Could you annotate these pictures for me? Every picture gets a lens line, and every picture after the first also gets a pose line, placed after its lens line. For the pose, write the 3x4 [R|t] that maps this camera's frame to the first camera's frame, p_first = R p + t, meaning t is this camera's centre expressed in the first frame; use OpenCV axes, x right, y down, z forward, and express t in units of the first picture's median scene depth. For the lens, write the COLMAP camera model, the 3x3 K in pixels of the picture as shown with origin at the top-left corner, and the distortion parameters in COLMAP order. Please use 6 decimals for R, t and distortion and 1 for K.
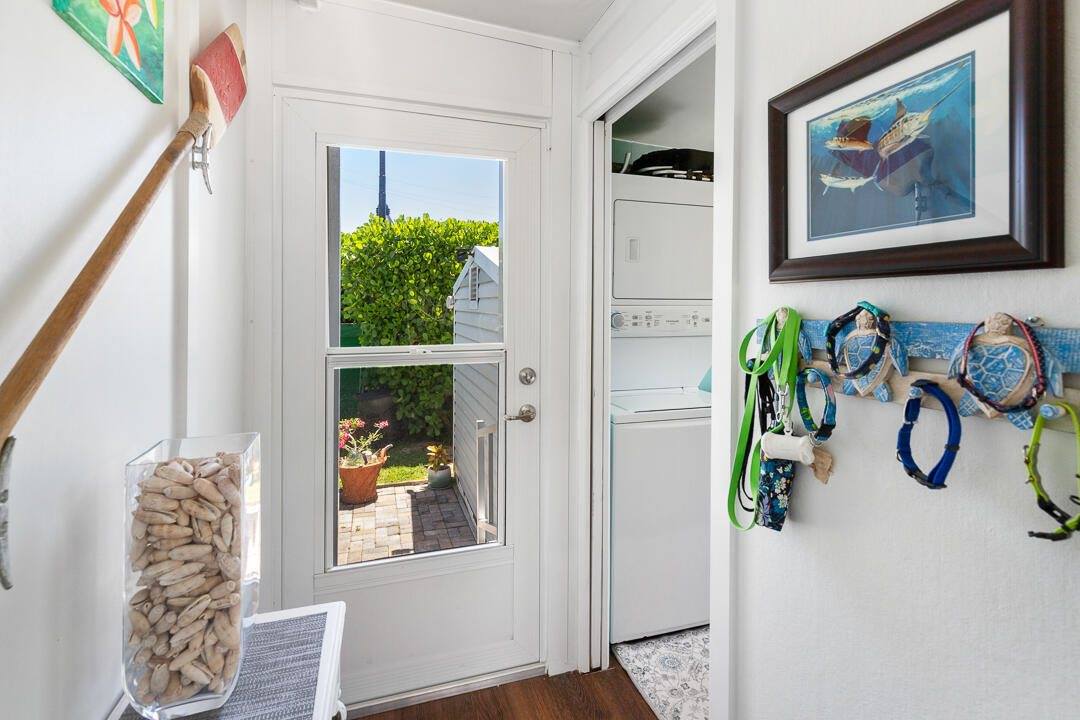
lens RADIAL K [[508.7, 0, 536.9], [0, 508.7, 303.7], [0, 0, 1]] dist [0.004765, -0.000255]
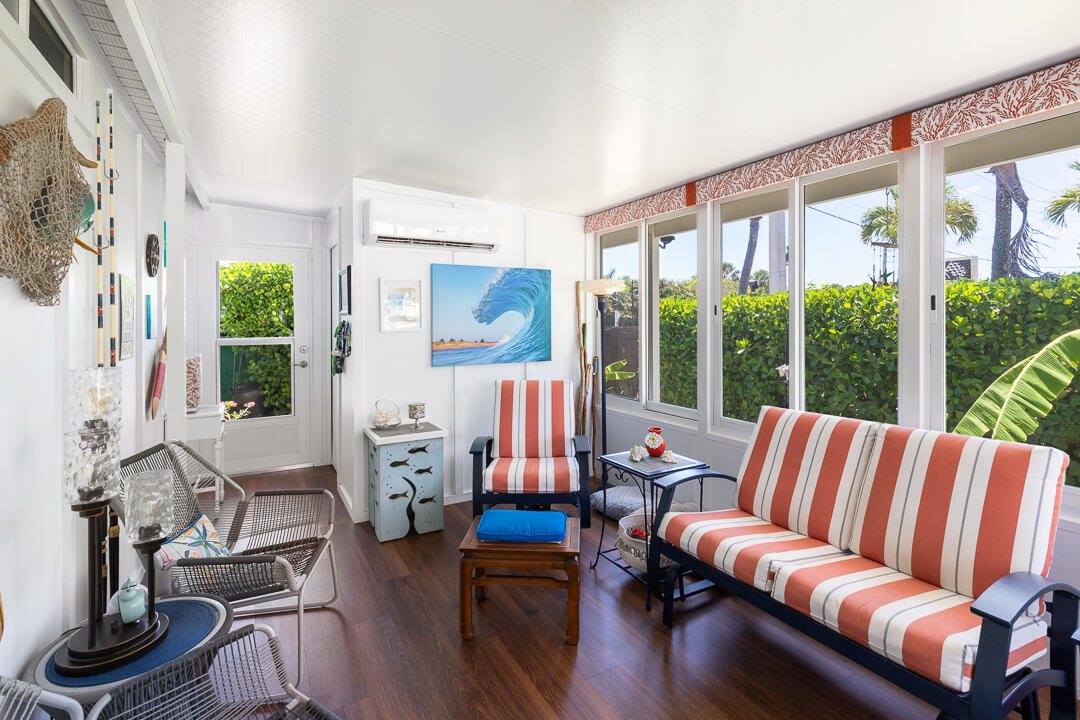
lens RADIAL K [[501.2, 0, 537.6], [0, 501.2, 320.6], [0, 0, 1]] dist [0.001174, -0.000045]
pose [[0.978339, -0.009945, 0.206770, 0.168169], [0.009156, 0.999947, 0.004775, -0.000487], [-0.206807, -0.002778, 0.978378, -0.466270]]
